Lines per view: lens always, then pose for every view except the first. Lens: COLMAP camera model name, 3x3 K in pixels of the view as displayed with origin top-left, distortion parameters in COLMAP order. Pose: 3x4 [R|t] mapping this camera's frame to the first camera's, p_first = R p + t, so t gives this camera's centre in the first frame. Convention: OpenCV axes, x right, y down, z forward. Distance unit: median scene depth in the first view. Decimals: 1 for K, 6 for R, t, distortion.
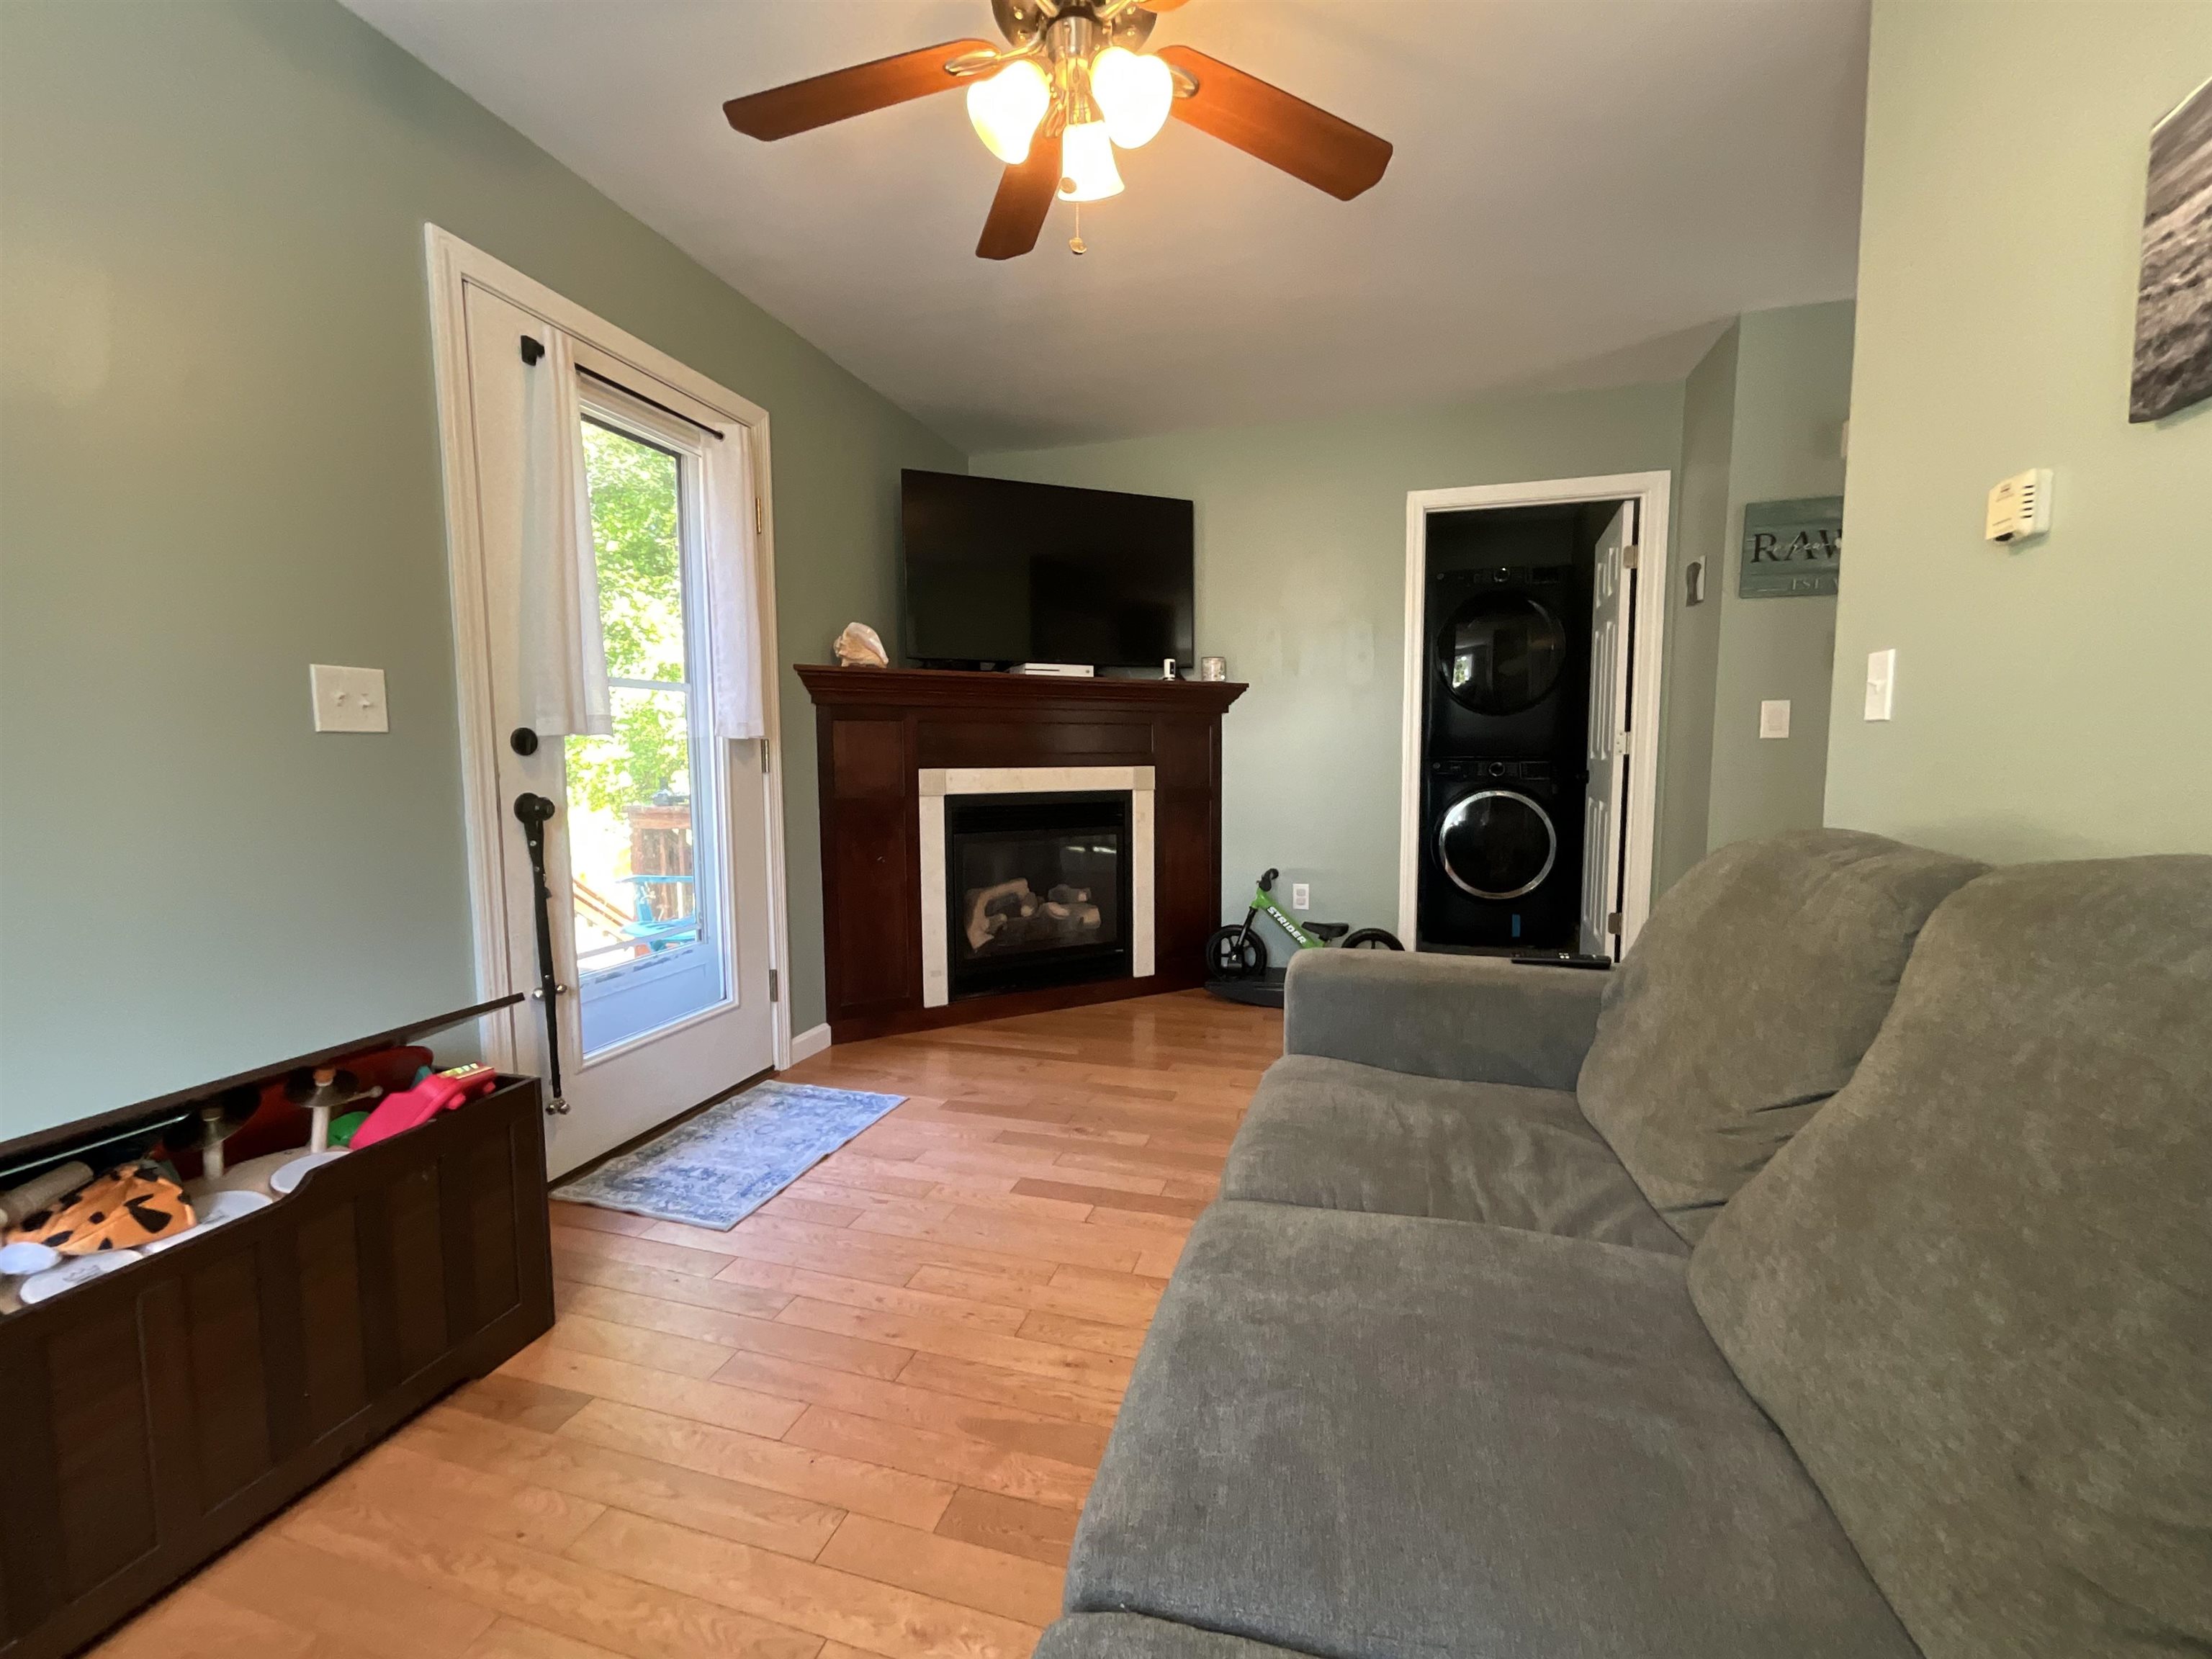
lens RADIAL K [[901.3, 0, 1113.0], [0, 901.3, 831.4], [0, 0, 1]] dist [0.000010, 0.000005]
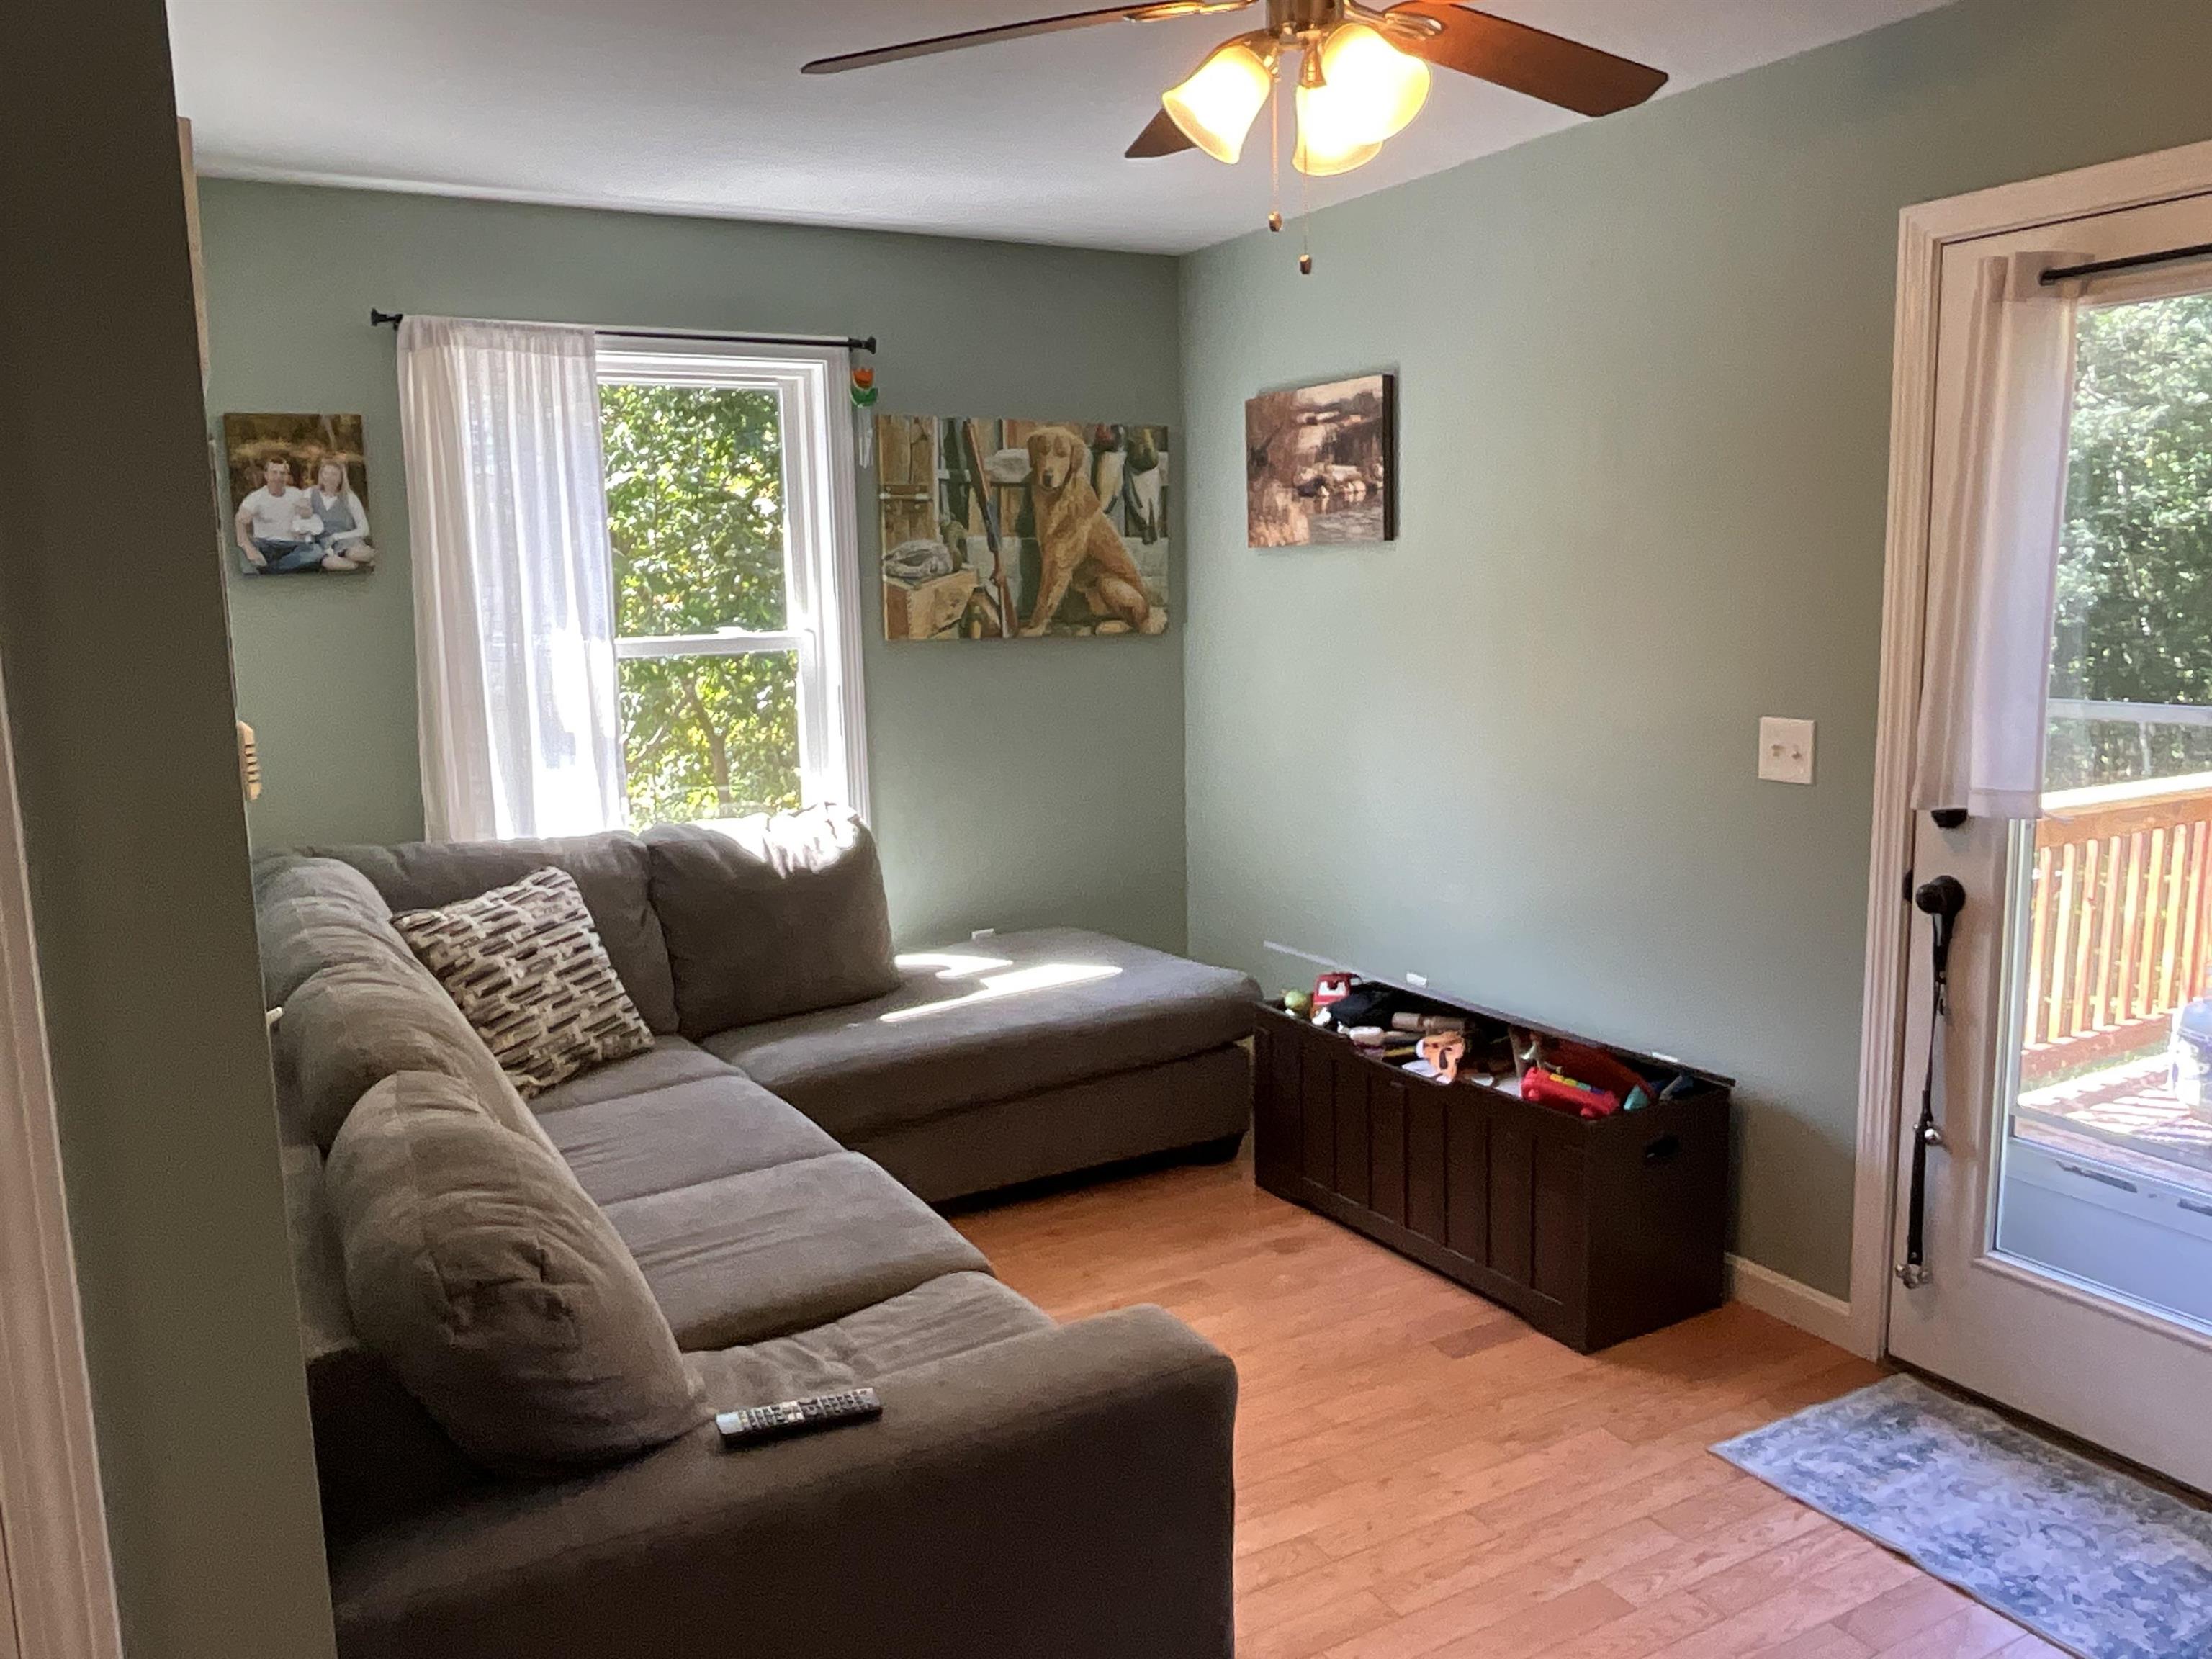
lens RADIAL K [[1672.8, 0, 1118.4], [0, 1672.8, 829.1], [0, 0, 1]] dist [-0.006344, 0.001861]
pose [[-0.694217, 0.130819, -0.707778, 0.595114], [-0.038736, 0.975129, 0.218227, -0.256831], [0.718723, 0.178914, -0.671884, 1.011441]]
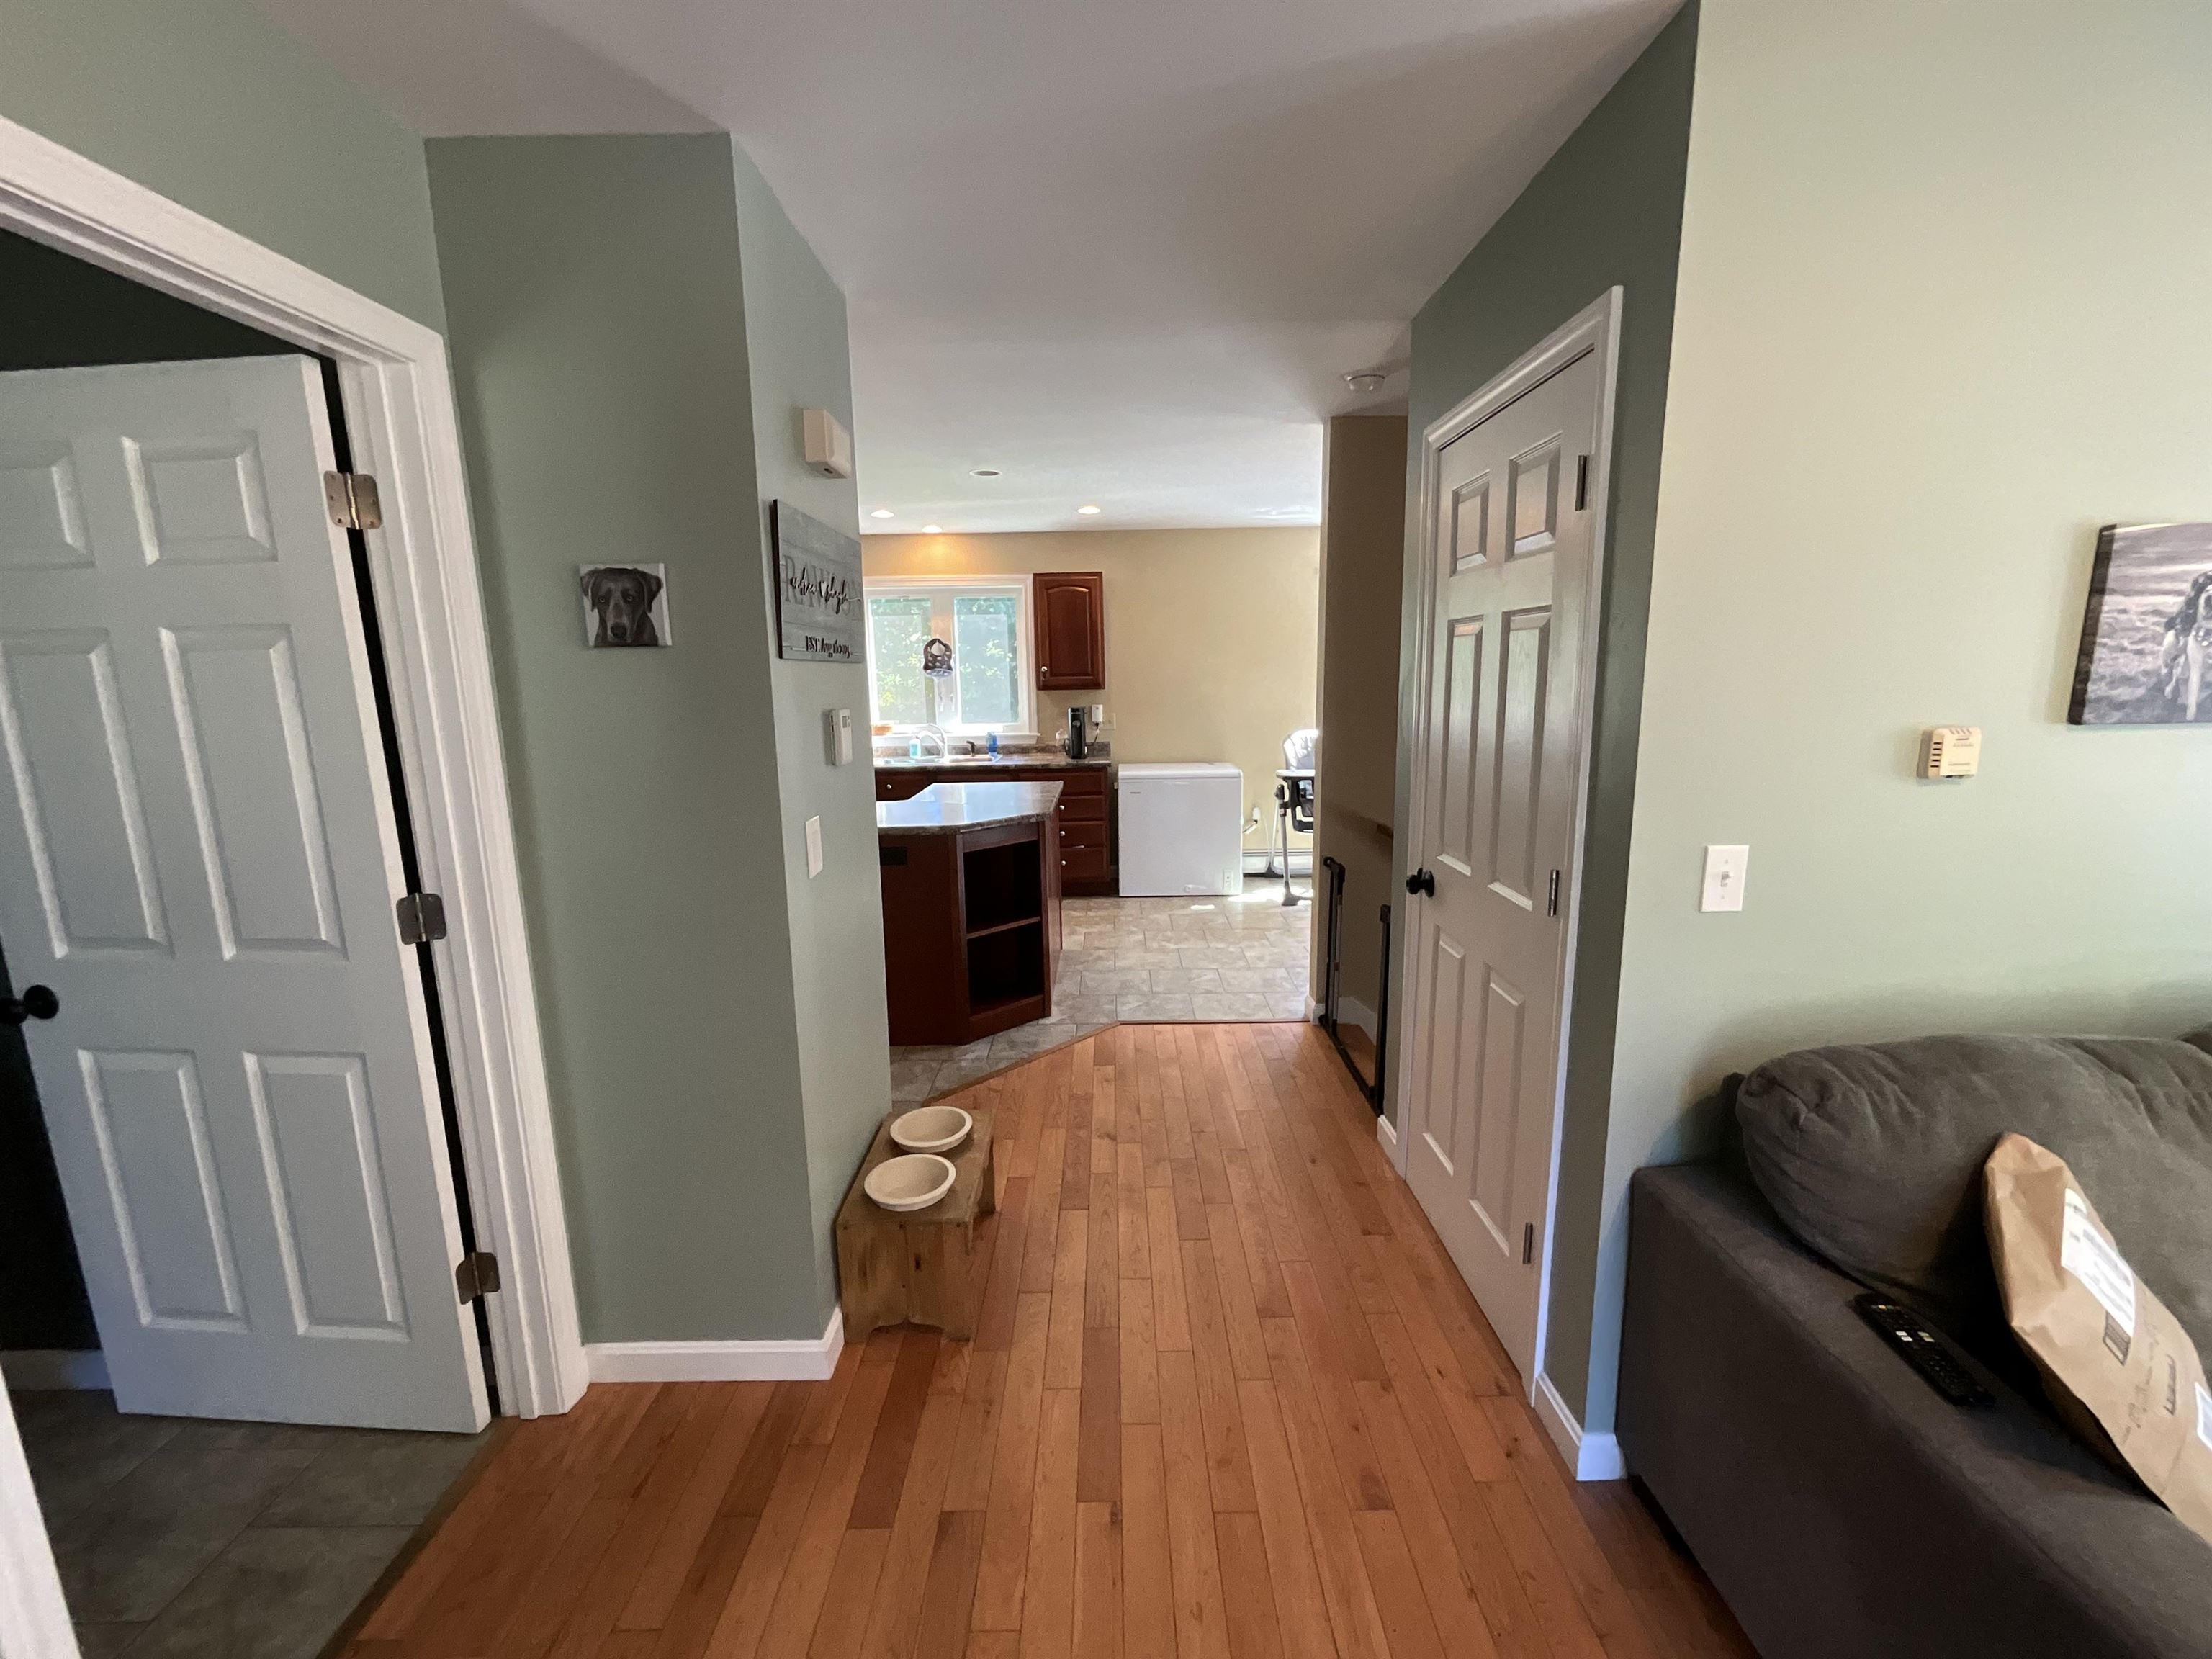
lens RADIAL K [[889.6, 0, 1106.0], [0, 889.6, 829.5], [0, 0, 1]] dist [0.001644, -0.004275]
pose [[-0.285842, -0.157837, 0.945189, 0.062179], [0.103321, 0.975516, 0.194147, -0.239768], [-0.952691, 0.153153, -0.262535, 0.958476]]
